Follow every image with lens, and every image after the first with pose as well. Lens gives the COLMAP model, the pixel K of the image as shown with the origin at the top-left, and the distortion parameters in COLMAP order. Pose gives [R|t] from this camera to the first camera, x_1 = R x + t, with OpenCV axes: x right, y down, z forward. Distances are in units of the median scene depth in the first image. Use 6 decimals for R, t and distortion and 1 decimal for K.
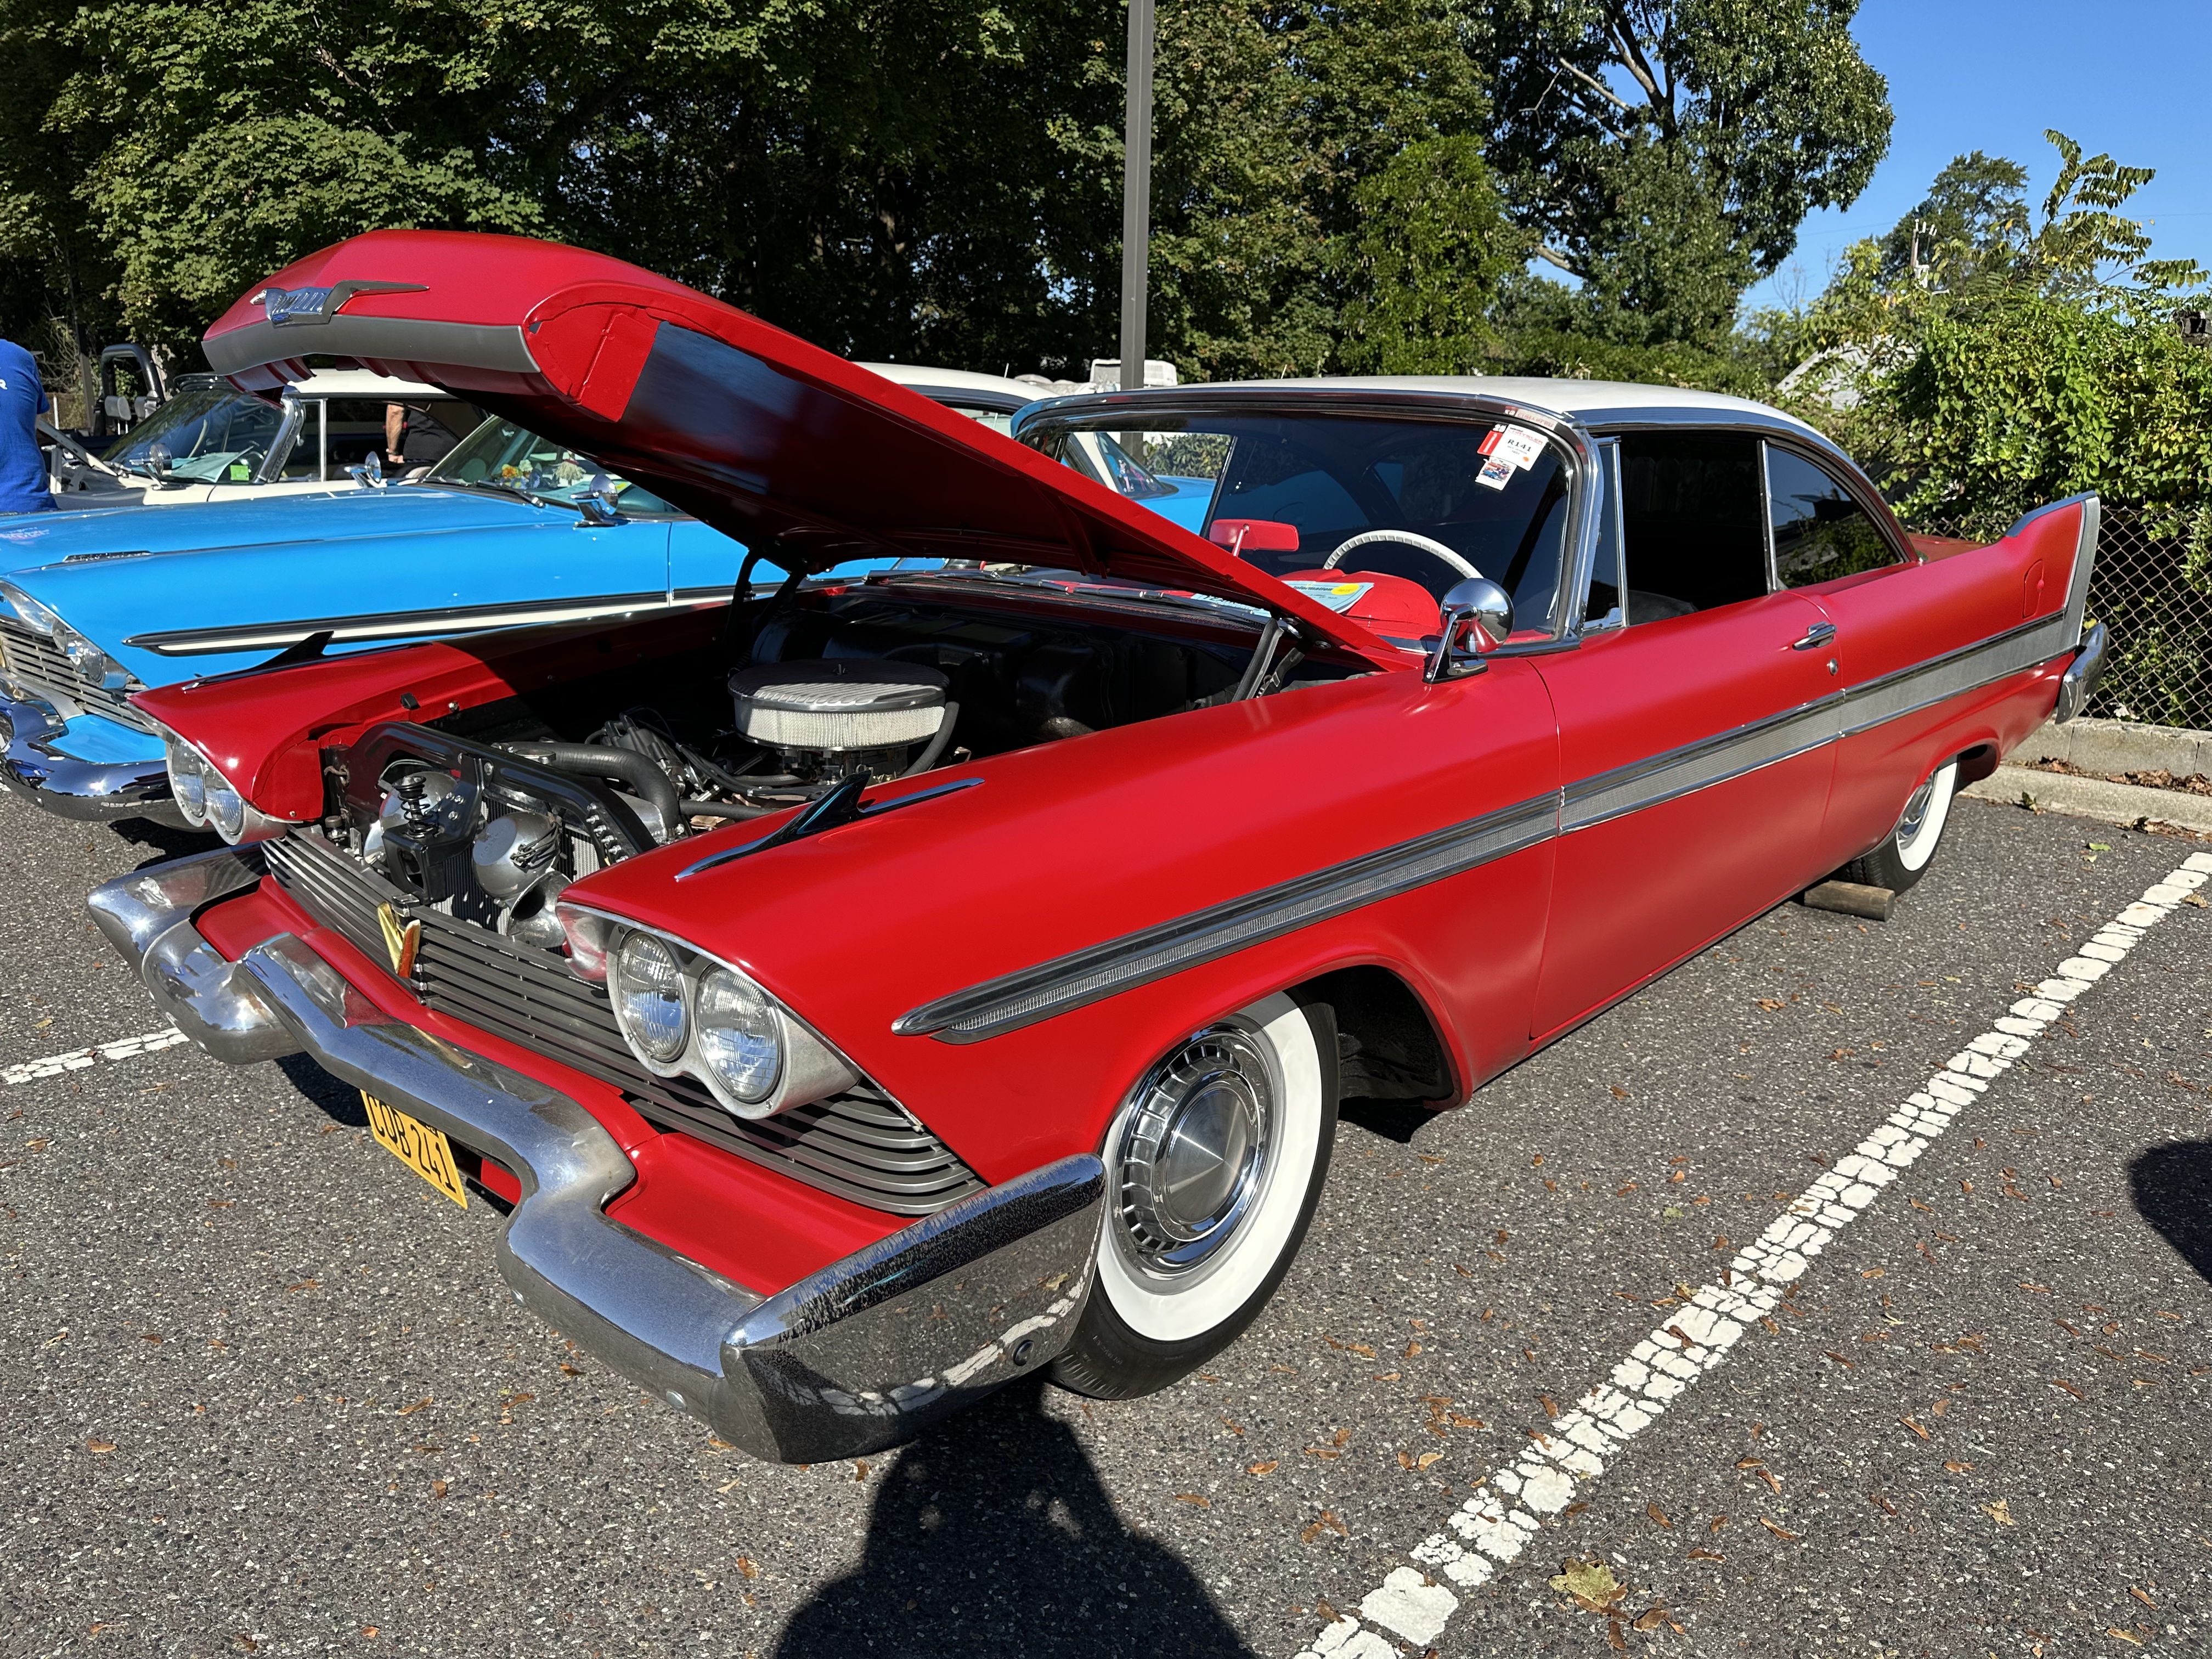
lens RADIAL K [[1698.3, 0, 1118.1], [0, 1698.3, 848.8], [0, 0, 1]] dist [0.024131, -0.022610]
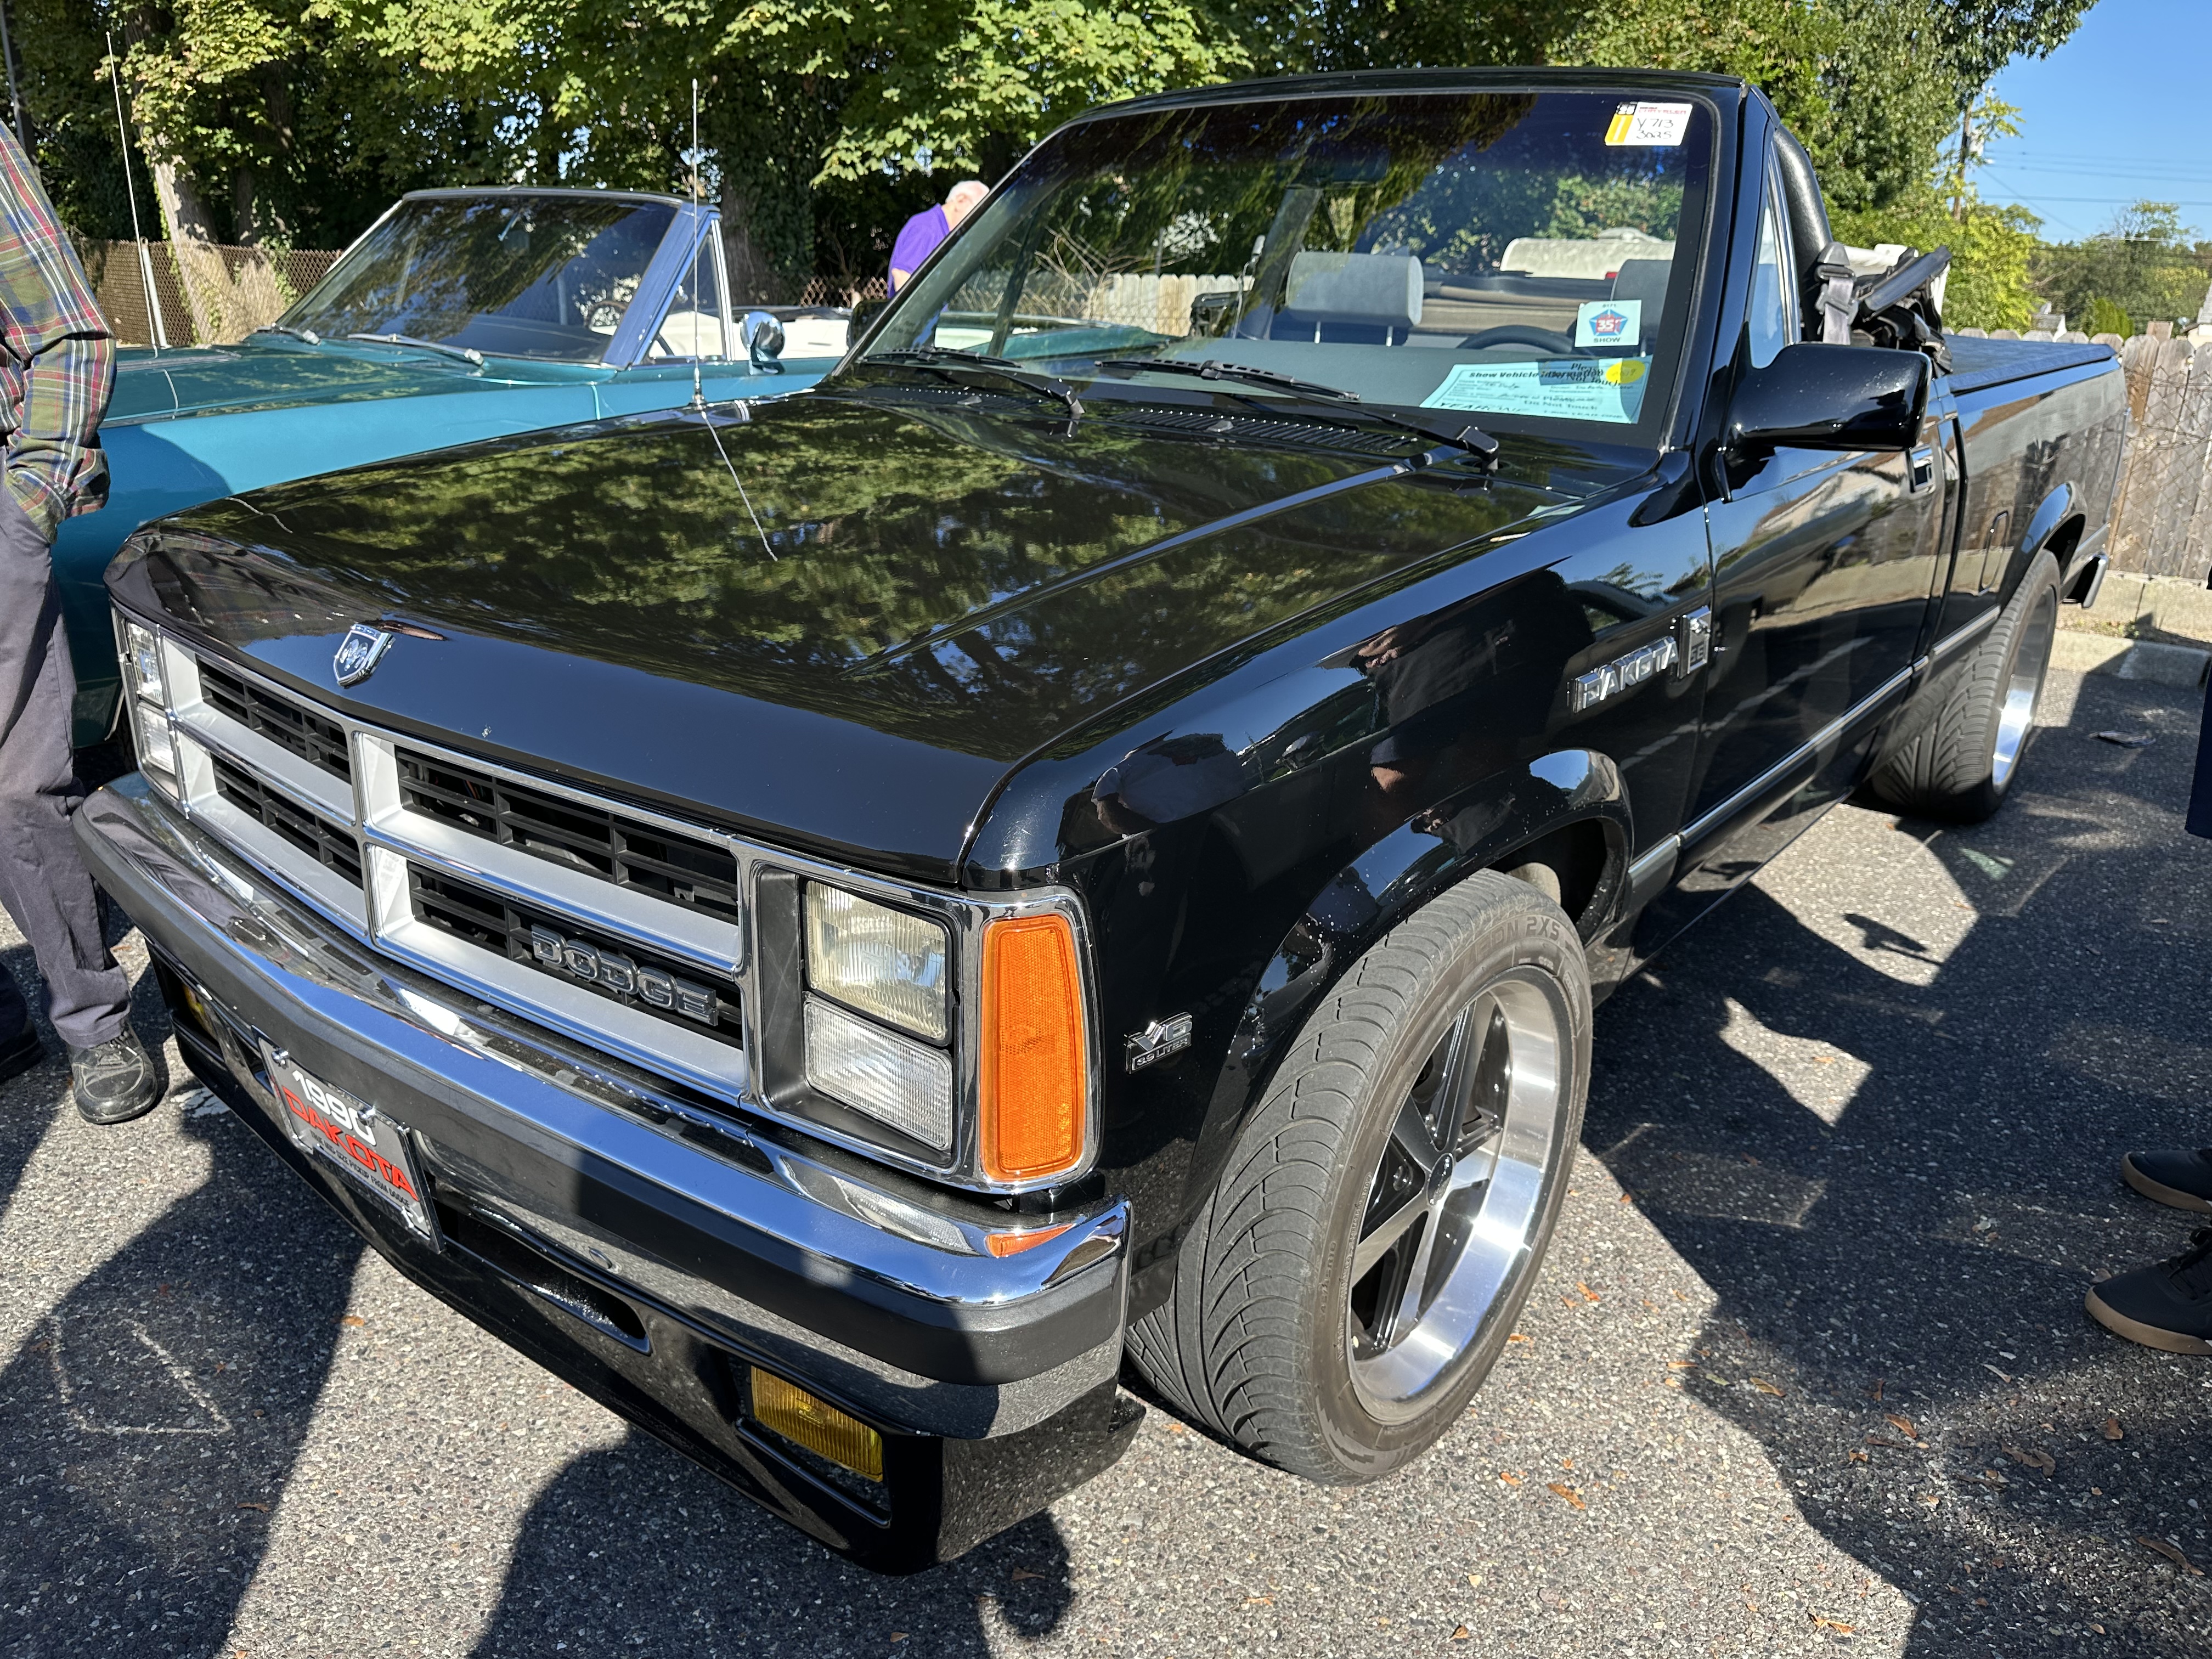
lens RADIAL K [[1698.3, 0, 1102.2], [0, 1698.3, 818.2], [0, 0, 1]] dist [0.024131, -0.022610]
pose [[0.990196, -0.024178, 0.137579, -0.373530], [0.015831, 0.997985, 0.061441, -0.094313], [-0.138787, -0.058660, 0.988583, 0.356788]]
